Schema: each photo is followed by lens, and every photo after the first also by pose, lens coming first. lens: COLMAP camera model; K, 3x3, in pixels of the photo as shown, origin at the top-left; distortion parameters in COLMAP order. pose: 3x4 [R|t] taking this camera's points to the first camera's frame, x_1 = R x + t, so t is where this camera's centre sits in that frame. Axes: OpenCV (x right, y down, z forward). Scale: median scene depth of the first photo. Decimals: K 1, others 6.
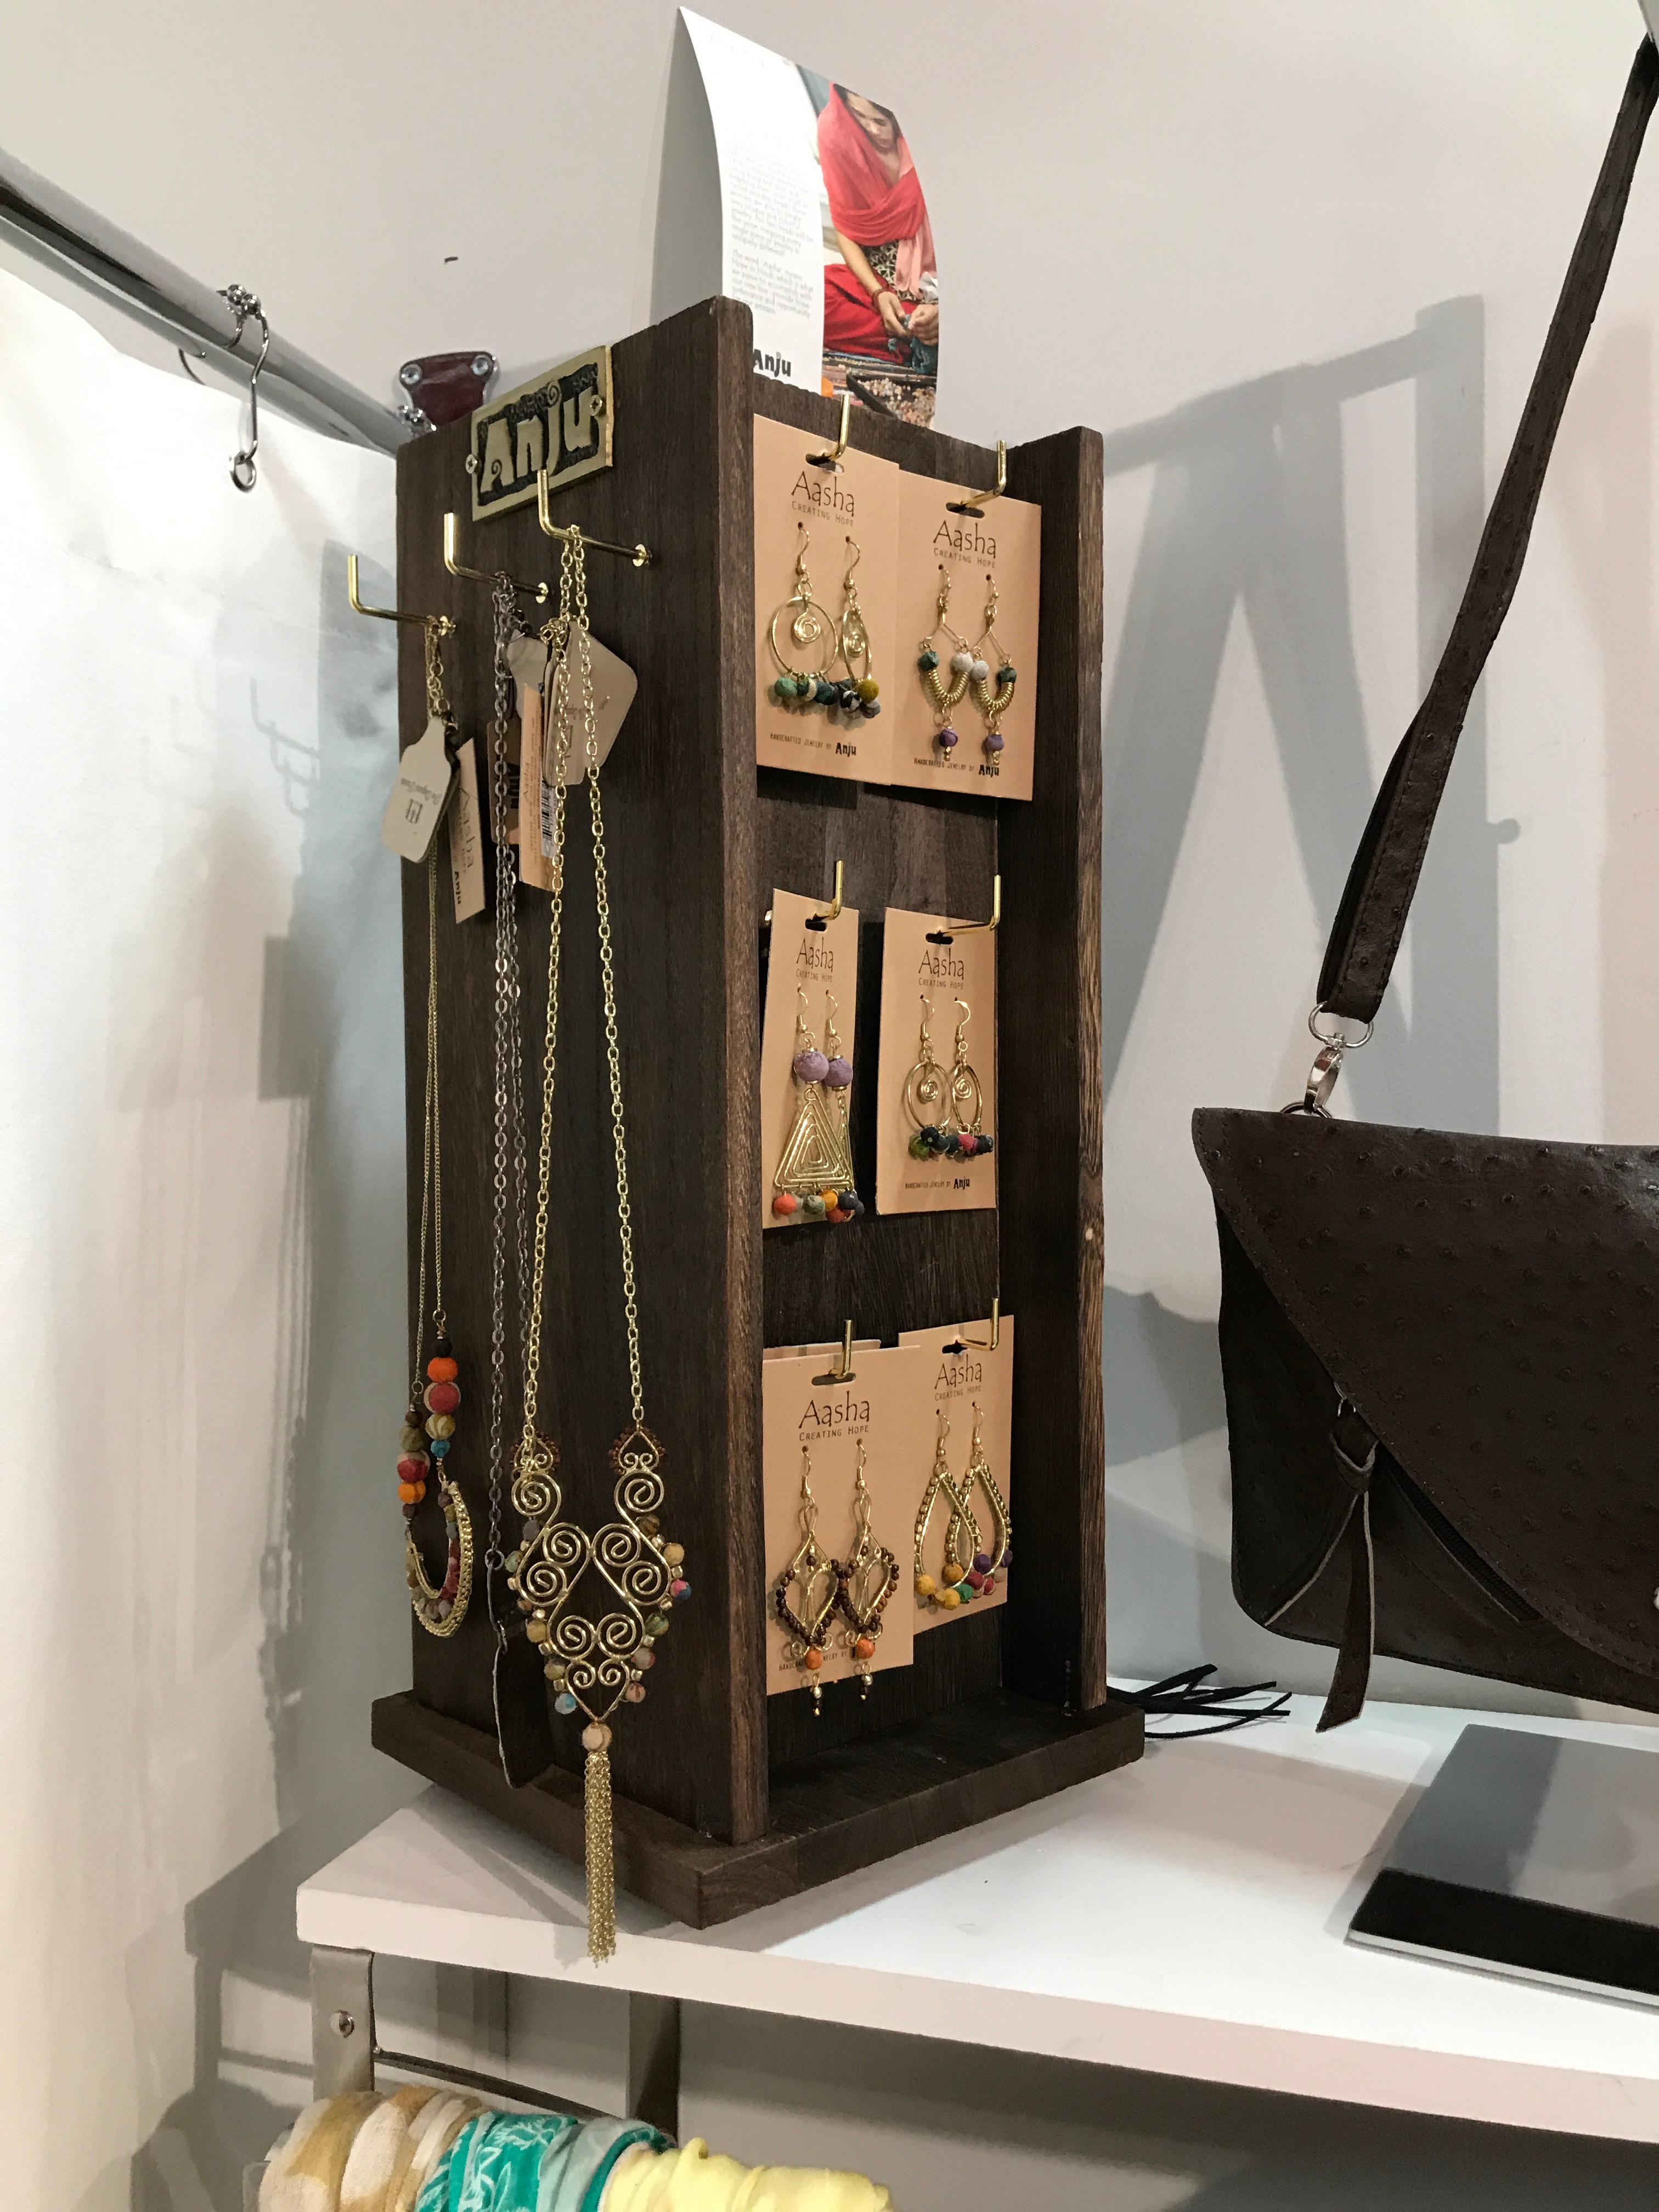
lens RADIAL K [[1829.3, 0, 842.5], [0, 1829.3, 1109.4], [0, 0, 1]] dist [0.036128, -0.043612]
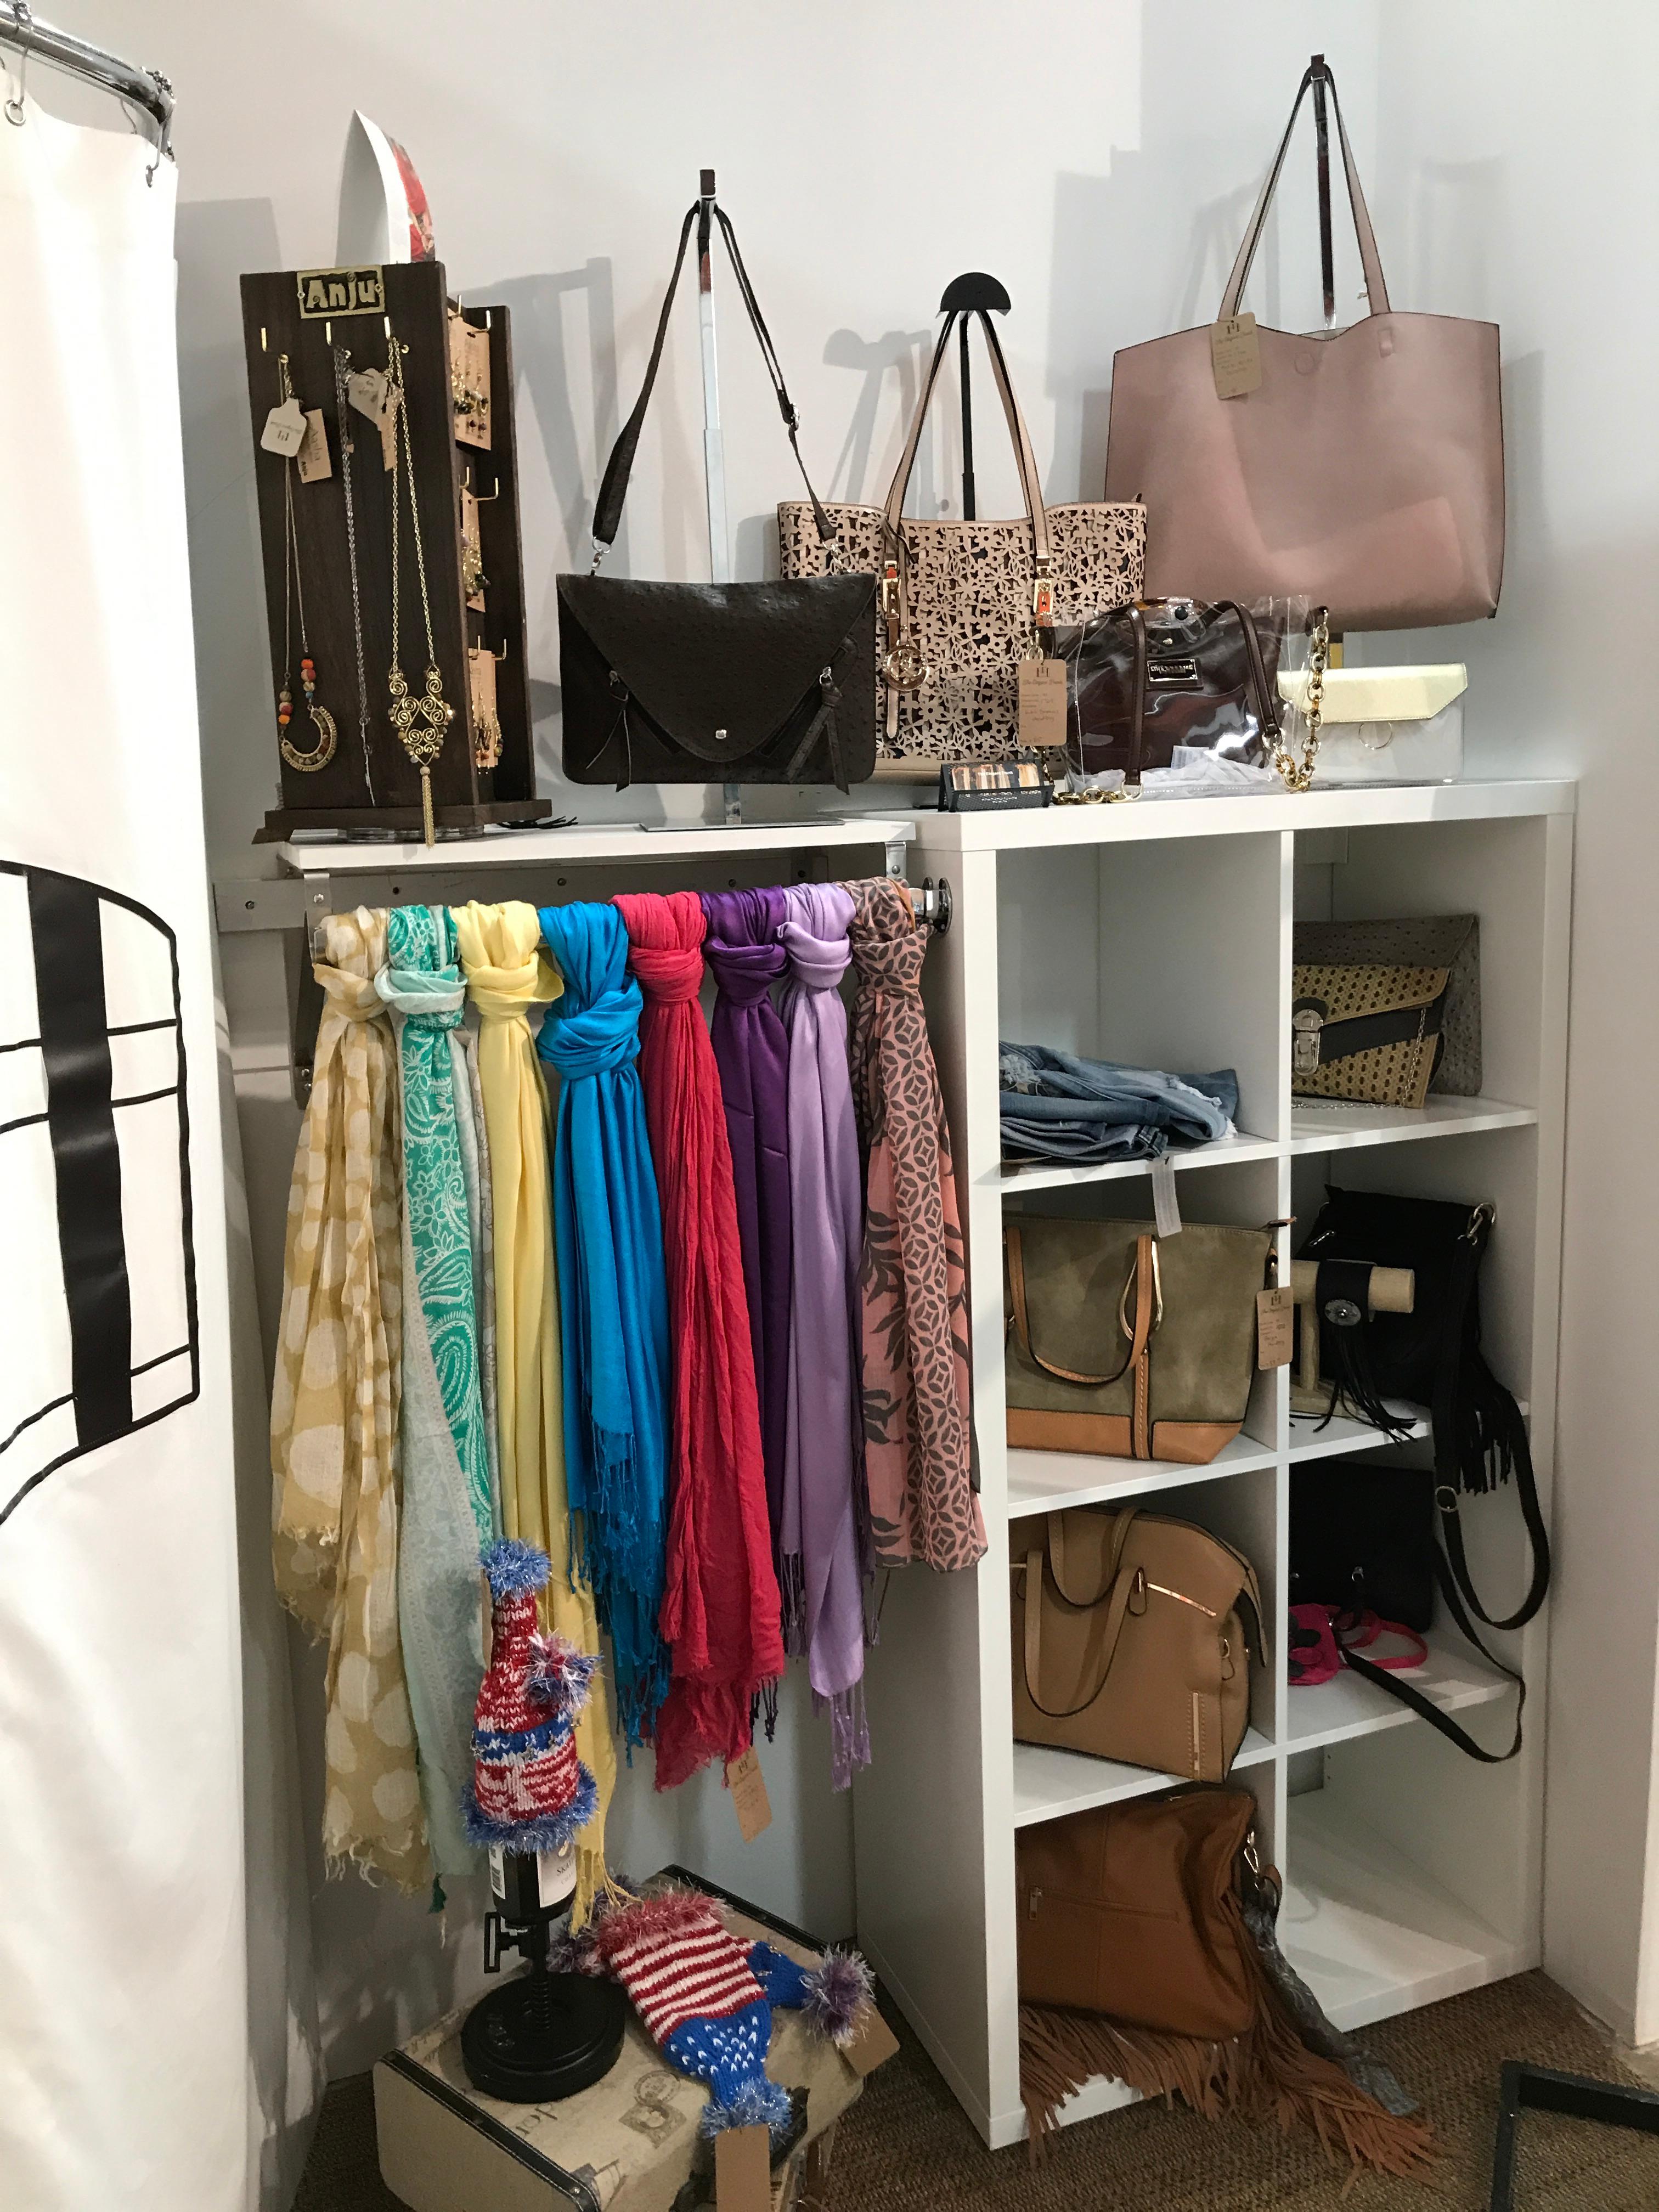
lens RADIAL K [[1829.3, 0, 824.2], [0, 1829.3, 1101.4], [0, 0, 1]] dist [0.036128, -0.043612]
pose [[0.806184, -0.124801, 0.578353, -1.239049], [0.034213, 0.985698, 0.165010, 0.357089], [-0.590675, -0.113241, 0.798924, -1.604722]]
